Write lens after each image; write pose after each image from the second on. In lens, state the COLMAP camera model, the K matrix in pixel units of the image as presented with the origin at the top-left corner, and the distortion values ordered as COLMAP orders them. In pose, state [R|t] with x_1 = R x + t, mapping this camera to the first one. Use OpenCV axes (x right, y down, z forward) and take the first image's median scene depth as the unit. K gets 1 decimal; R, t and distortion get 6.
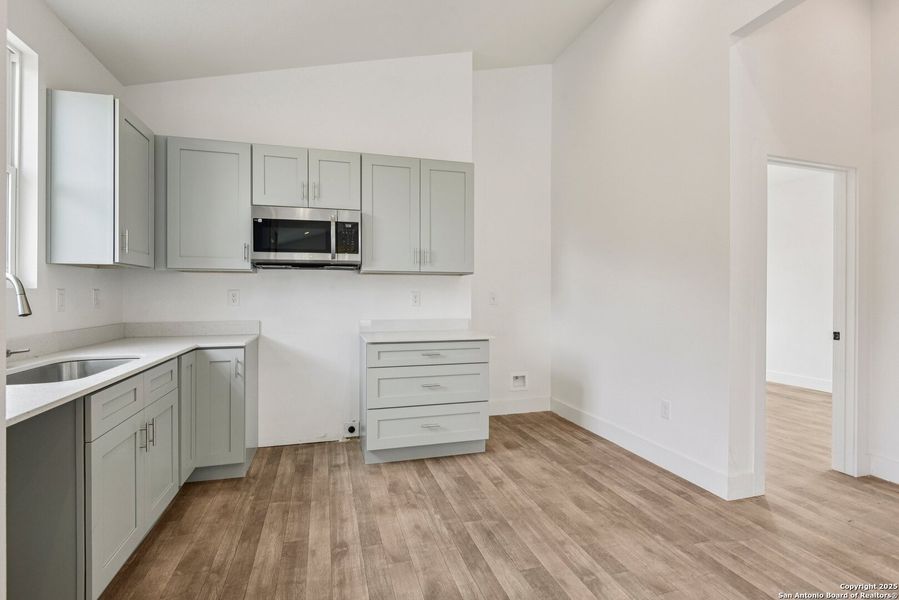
lens RADIAL K [[423.9, 0, 447.7], [0, 423.9, 295.9], [0, 0, 1]] dist [-0.009572, -0.001825]
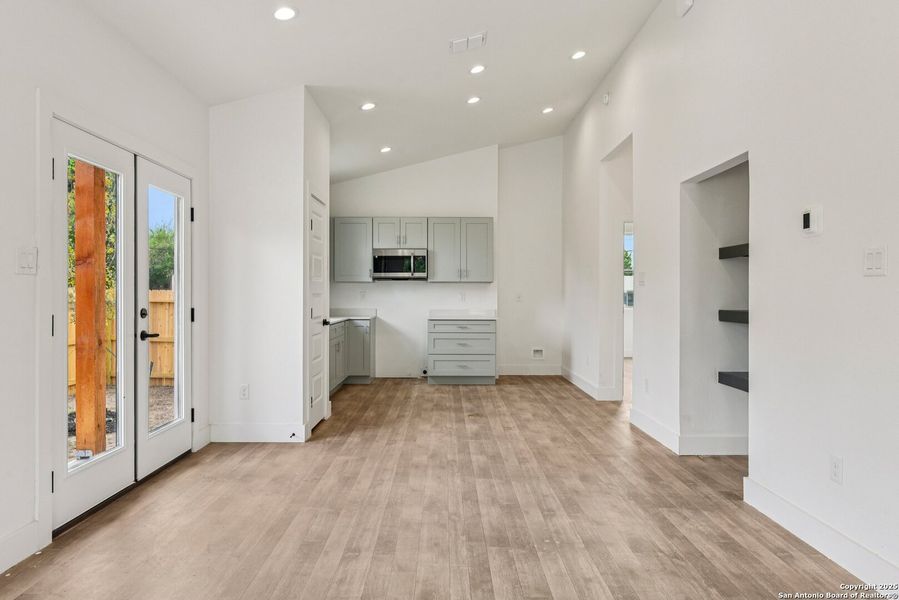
lens RADIAL K [[566.6, 0, 449.5], [0, 566.6, 300.0], [0, 0, 1]] dist [-0.002051, -0.001503]
pose [[0.955699, 0.004995, -0.294302, 0.649822], [-0.002166, 0.999948, 0.009939, -0.004294], [0.294336, -0.008862, 0.955661, -1.405541]]
